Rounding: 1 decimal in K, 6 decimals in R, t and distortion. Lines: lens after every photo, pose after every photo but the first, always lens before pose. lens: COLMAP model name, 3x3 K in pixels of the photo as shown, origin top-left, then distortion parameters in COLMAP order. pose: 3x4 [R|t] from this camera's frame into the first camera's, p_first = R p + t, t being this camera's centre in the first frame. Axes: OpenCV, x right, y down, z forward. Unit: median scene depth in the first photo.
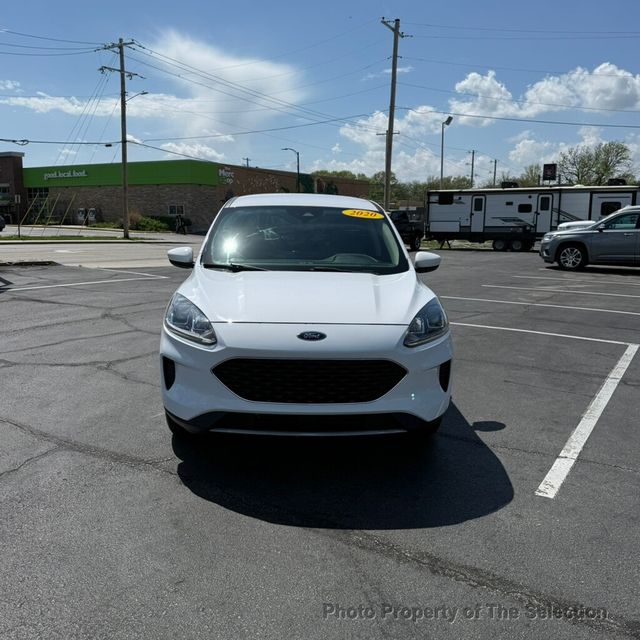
lens RADIAL K [[623.7, 0, 324.3], [0, 623.7, 319.9], [0, 0, 1]] dist [0.032879, 0.000000]
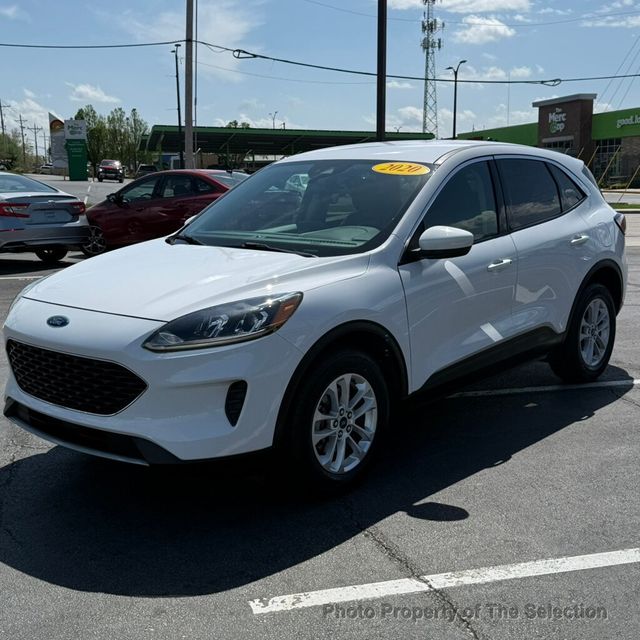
lens RADIAL K [[869.4, 0, 330.9], [0, 869.4, 322.7], [0, 0, 1]] dist [0.100001, 0.000000]
pose [[0.717790, 0.092561, -0.690080, 0.083668], [-0.091547, 0.995066, 0.038246, -0.004140], [0.690215, 0.035722, 0.722722, 0.033335]]
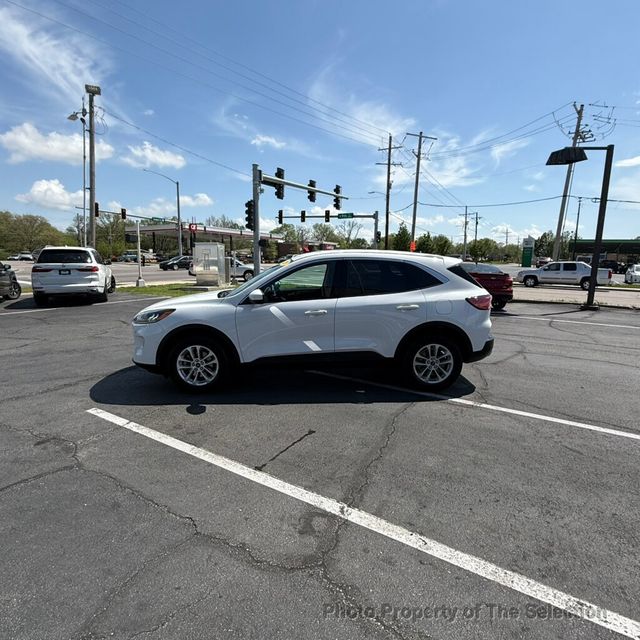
lens RADIAL K [[389.7, 0, 318.4], [0, 389.7, 318.6], [0, 0, 1]] dist [-0.002935, 0.004428]
pose [[-0.023847, 0.129599, -0.991280, 0.122087], [-0.180511, 0.974706, 0.131774, -0.022001], [0.983284, 0.182080, 0.000150, 0.135924]]
